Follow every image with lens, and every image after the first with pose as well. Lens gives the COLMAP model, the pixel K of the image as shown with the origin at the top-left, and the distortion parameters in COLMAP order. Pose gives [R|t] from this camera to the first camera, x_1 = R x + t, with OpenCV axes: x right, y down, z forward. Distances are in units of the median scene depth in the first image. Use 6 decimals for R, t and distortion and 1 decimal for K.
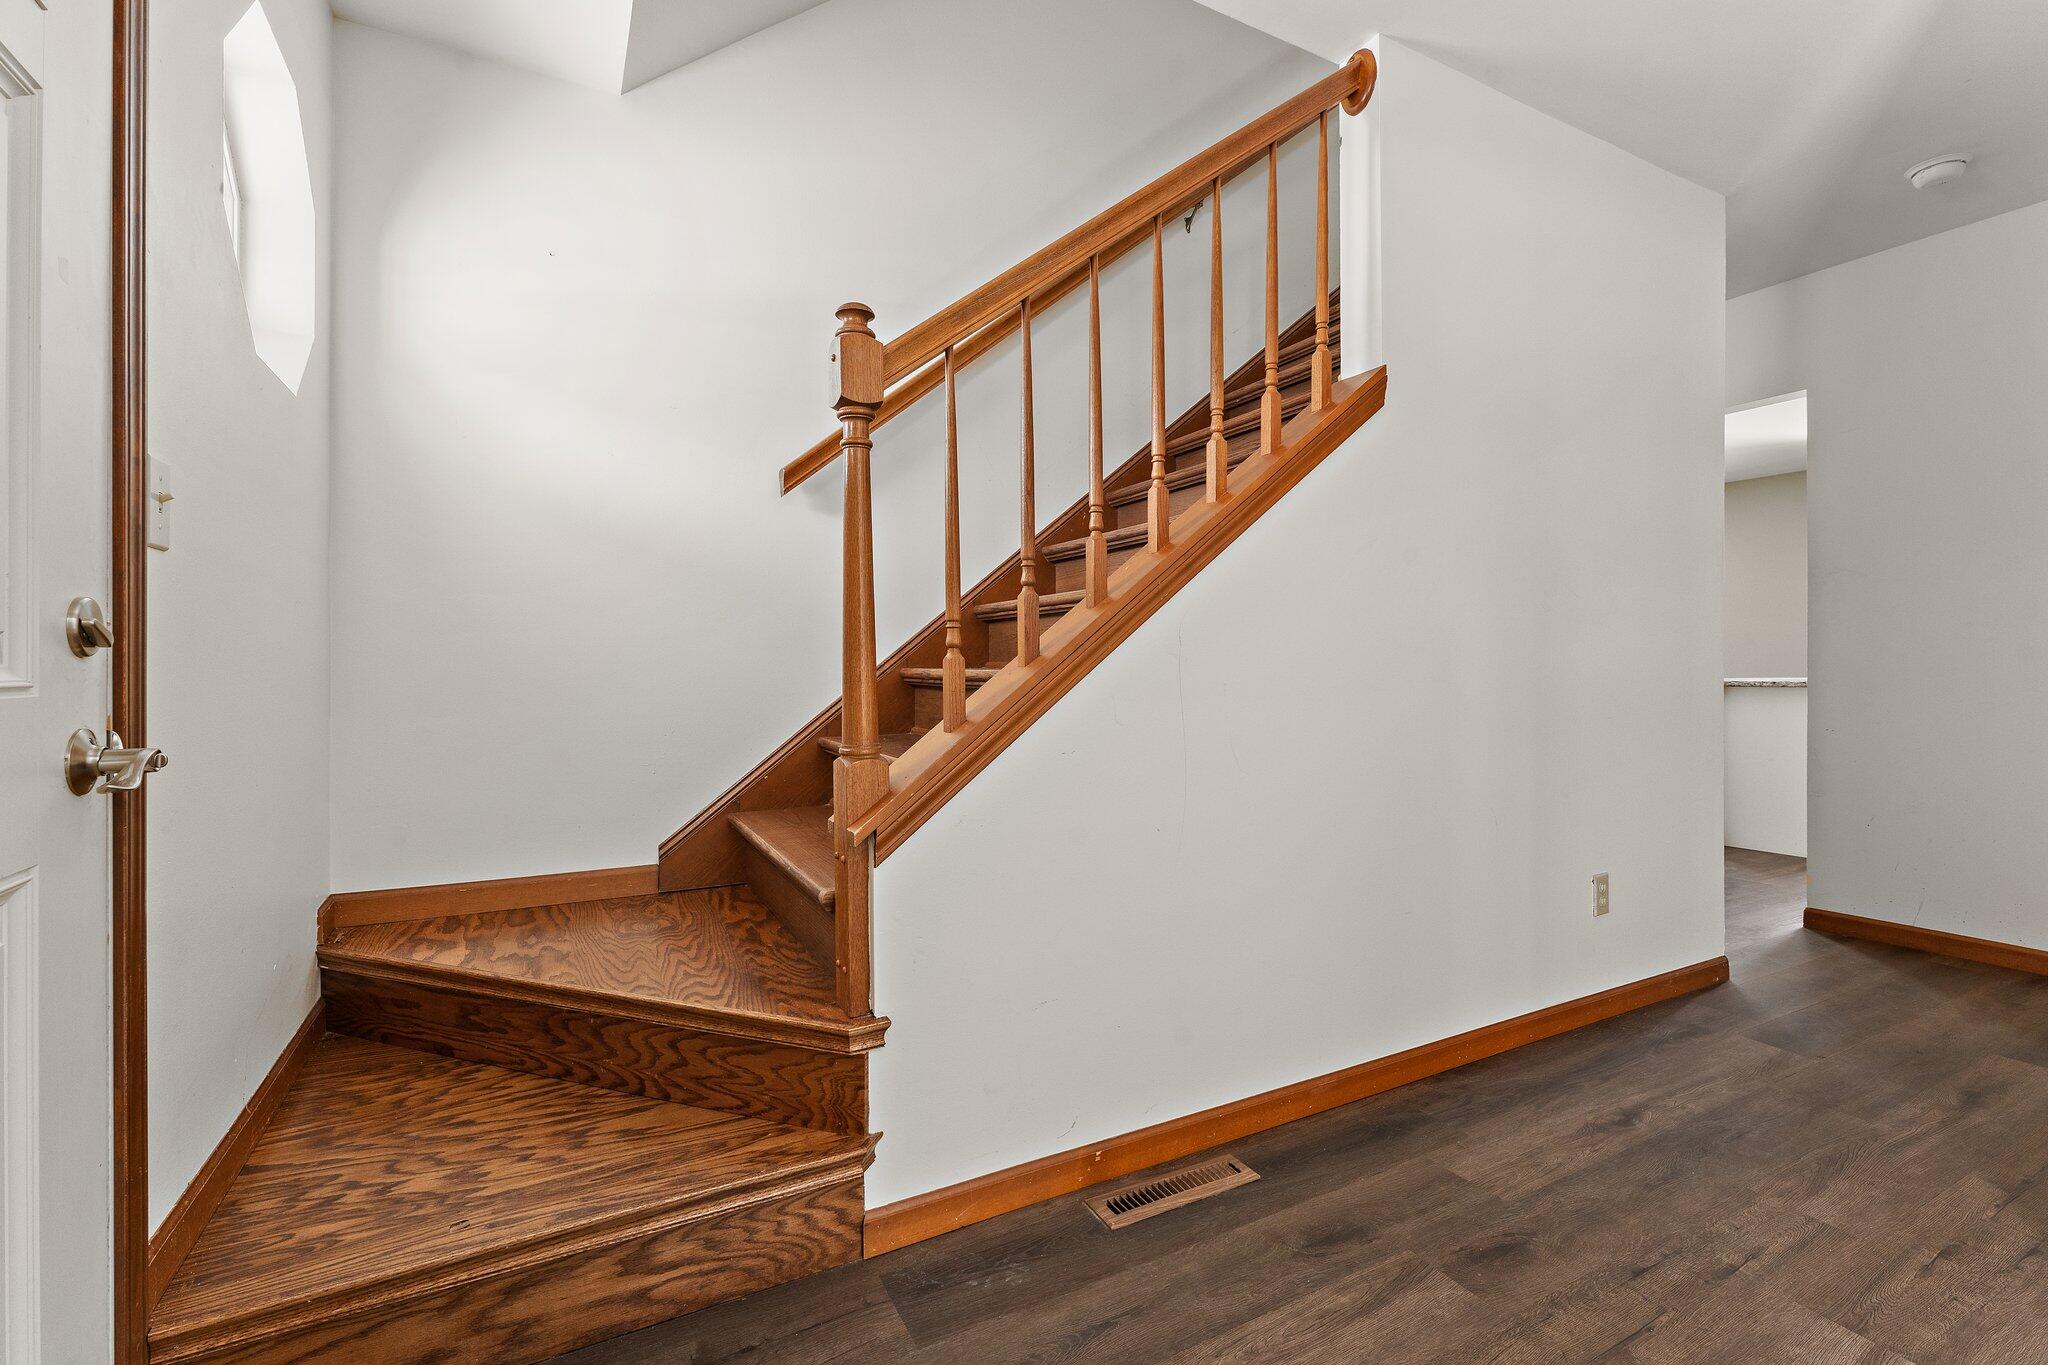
lens RADIAL K [[888.2, 0, 1022.2], [0, 888.2, 677.6], [0, 0, 1]] dist [-0.003337, -0.000096]
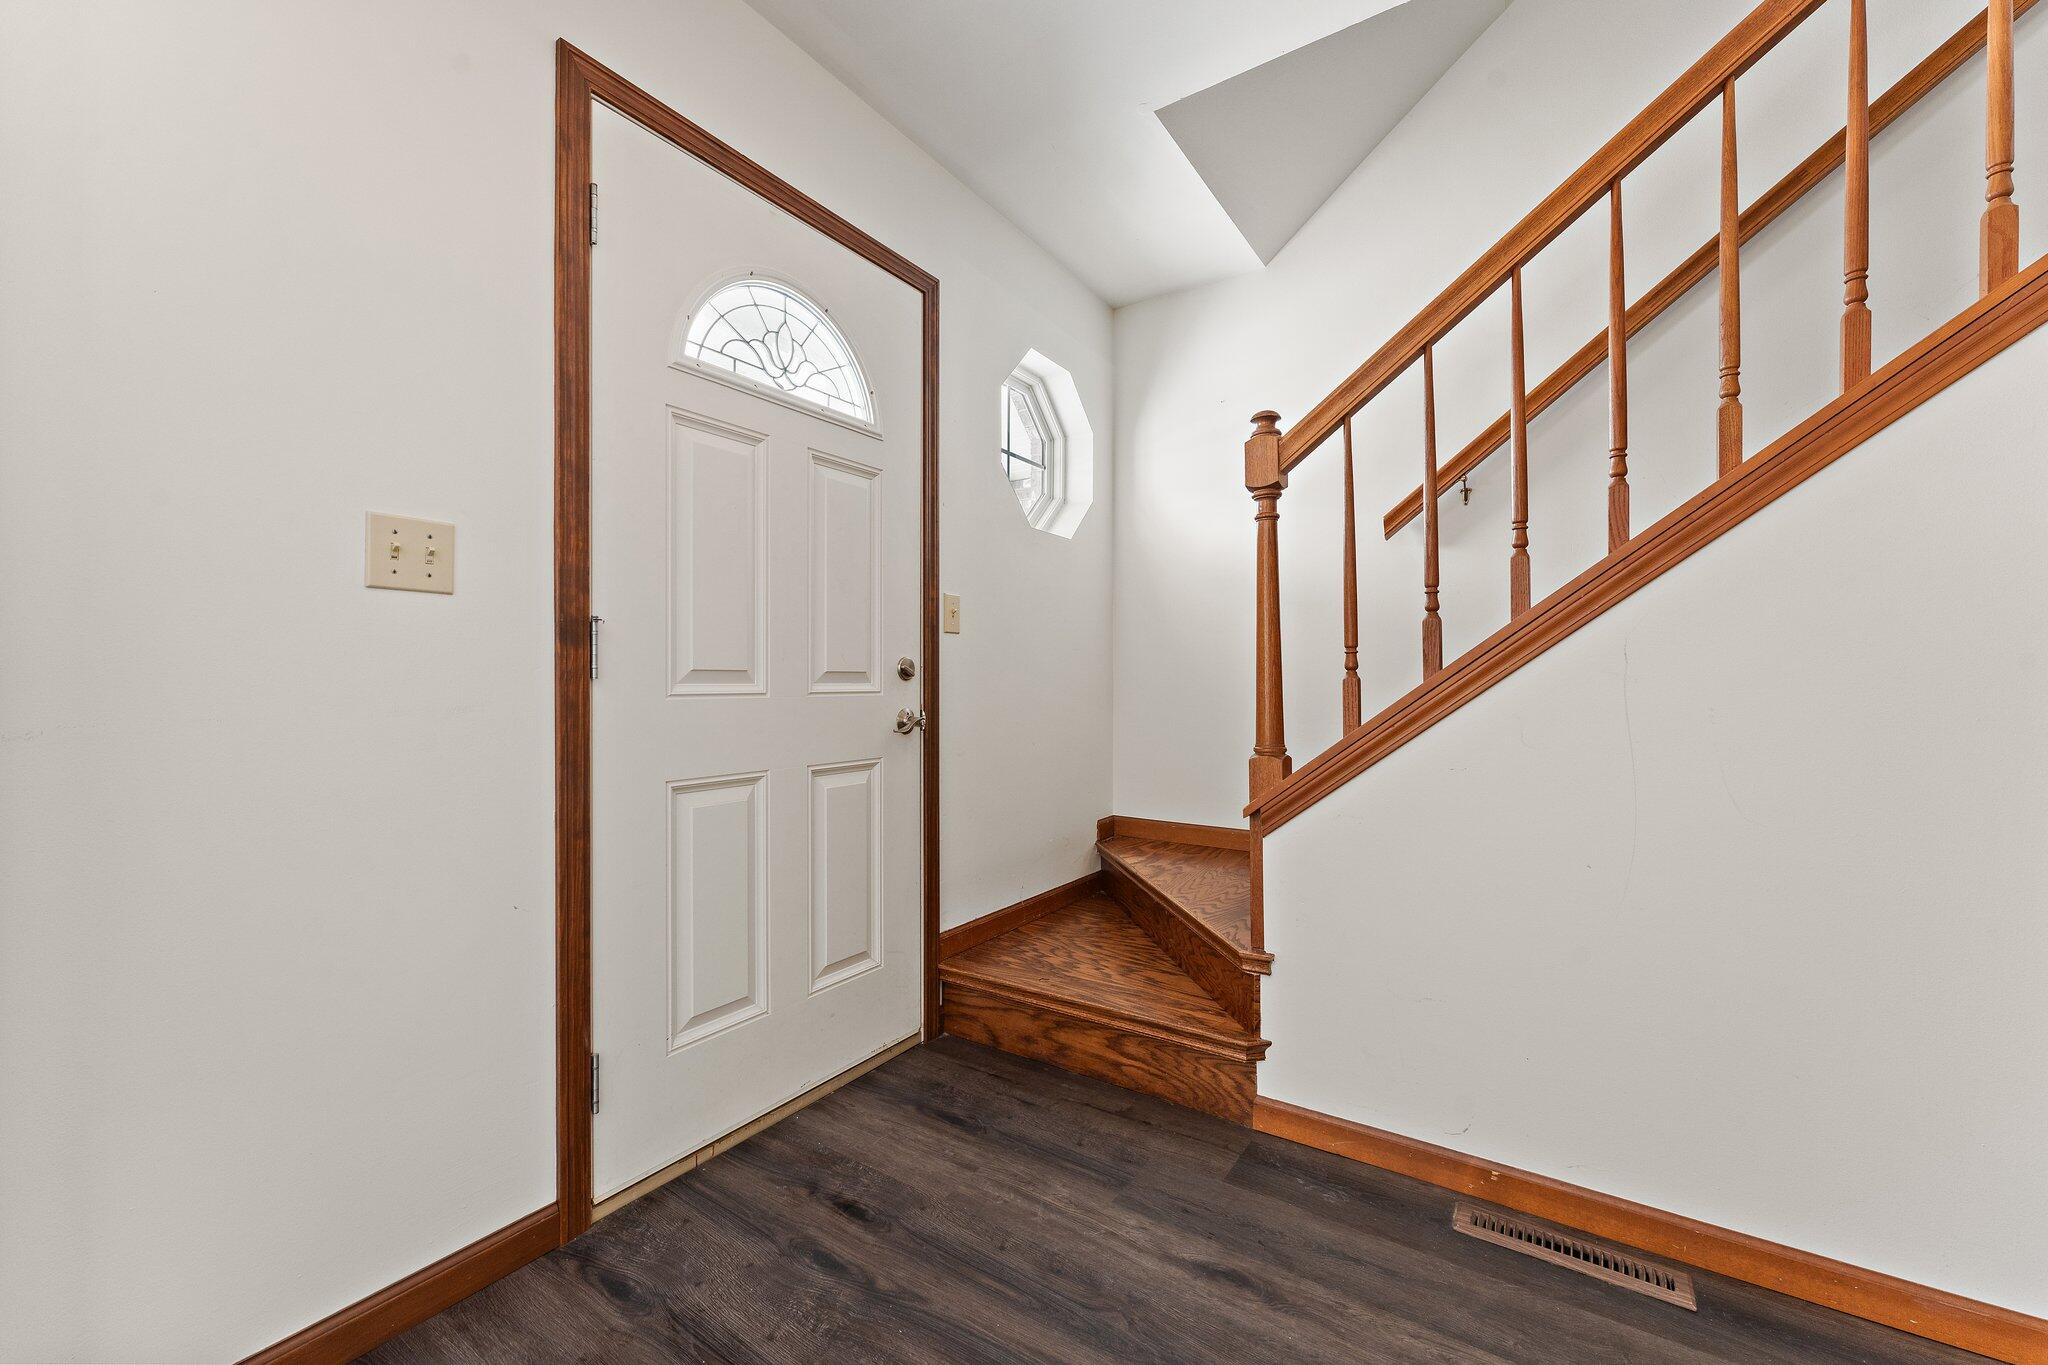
lens RADIAL K [[822.2, 0, 1021.8], [0, 822.2, 697.3], [0, 0, 1]] dist [0.002585, 0.000285]
pose [[0.474969, 0.017432, -0.879830, 0.736643], [-0.013922, 0.999828, 0.012294, -0.005435], [0.879893, 0.006410, 0.475129, 0.097773]]
